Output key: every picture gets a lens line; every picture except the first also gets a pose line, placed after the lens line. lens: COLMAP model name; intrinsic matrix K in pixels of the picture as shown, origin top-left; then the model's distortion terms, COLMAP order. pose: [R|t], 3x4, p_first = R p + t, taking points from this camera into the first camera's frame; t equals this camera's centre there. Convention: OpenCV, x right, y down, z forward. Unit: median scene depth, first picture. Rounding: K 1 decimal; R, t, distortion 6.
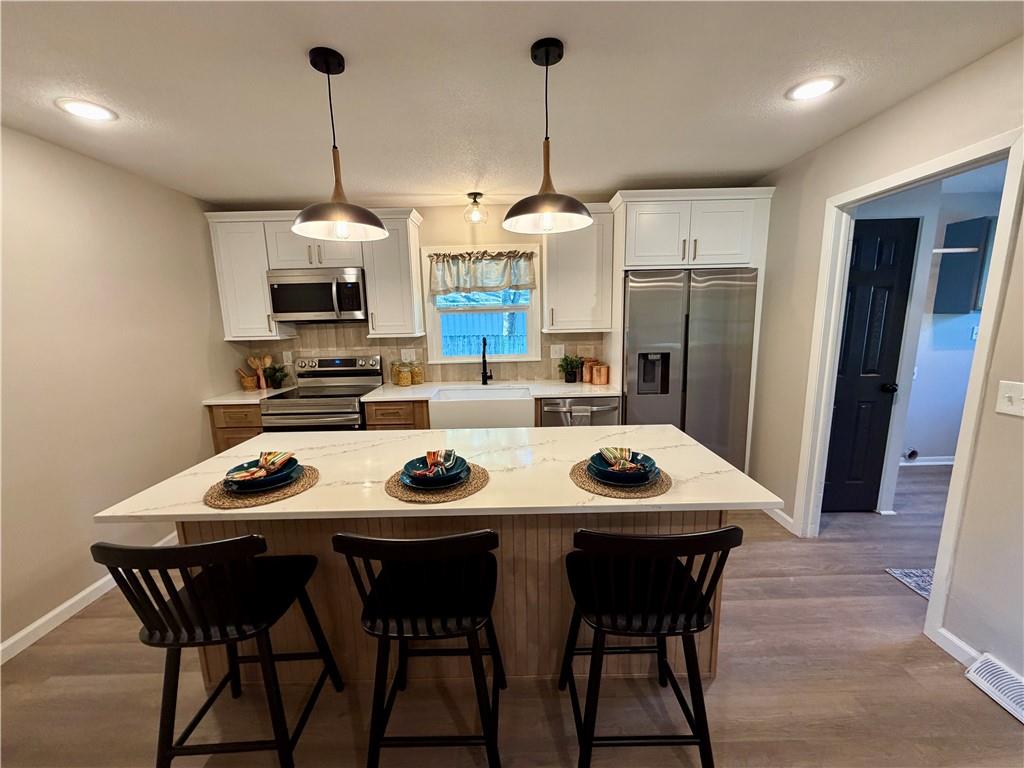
lens RADIAL K [[406.3, 0, 510.1], [0, 406.3, 386.1], [0, 0, 1]] dist [-0.000903, -0.000145]
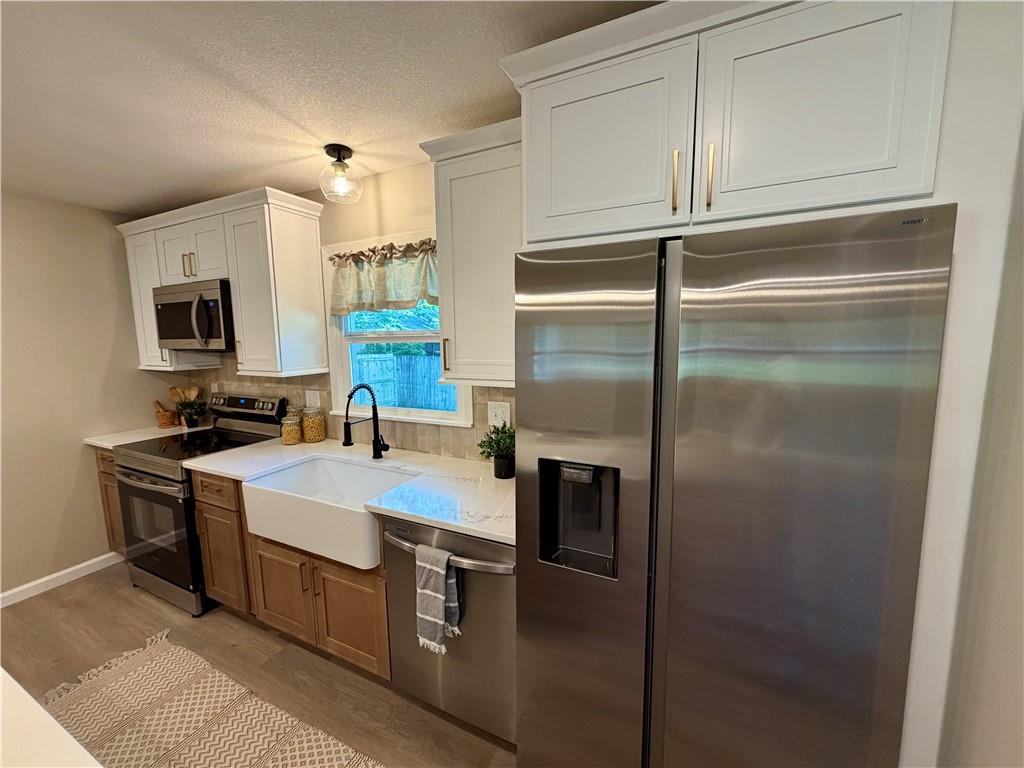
lens RADIAL K [[406.3, 0, 510.1], [0, 406.3, 386.1], [0, 0, 1]] dist [-0.000903, -0.000145]
pose [[0.899651, 0.066034, -0.431588, 0.382532], [-0.083775, 0.996237, -0.022204, -0.116831], [0.428498, 0.056132, 0.901798, 0.526005]]
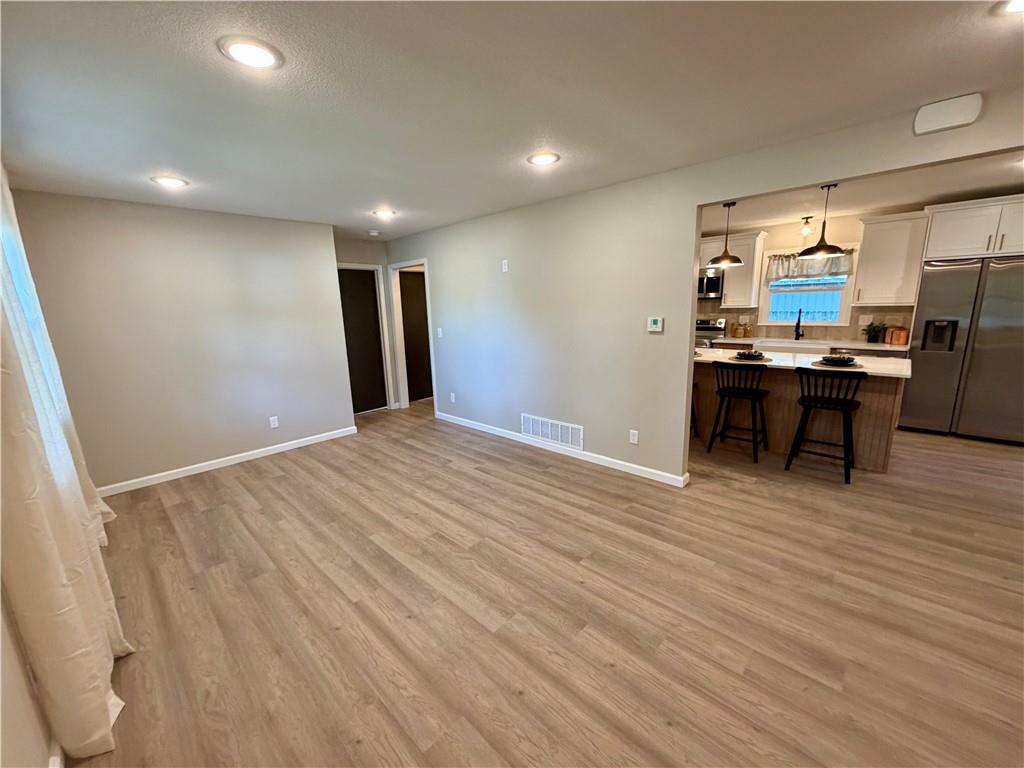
lens RADIAL K [[403.3, 0, 509.1], [0, 403.3, 385.6], [0, 0, 1]] dist [-0.001048, 0.000078]
pose [[0.718251, 0.142162, -0.681106, 0.218258], [-0.103397, 0.989843, 0.097567, 0.130988], [0.688059, 0.000346, 0.725655, -0.850019]]
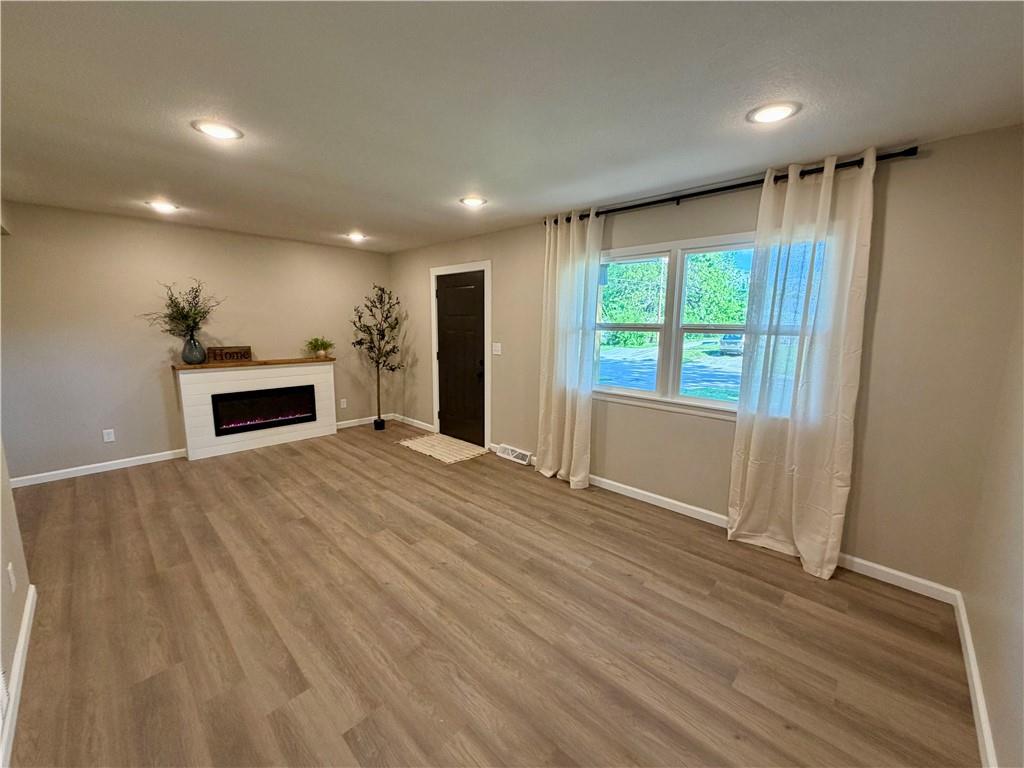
lens RADIAL K [[406.3, 0, 510.1], [0, 406.3, 386.1], [0, 0, 1]] dist [-0.000903, -0.000145]
pose [[-0.714188, -0.096648, 0.693249, -1.020247], [0.125336, 0.956756, 0.262506, 0.029333], [-0.688641, 0.274368, -0.671190, -0.070861]]
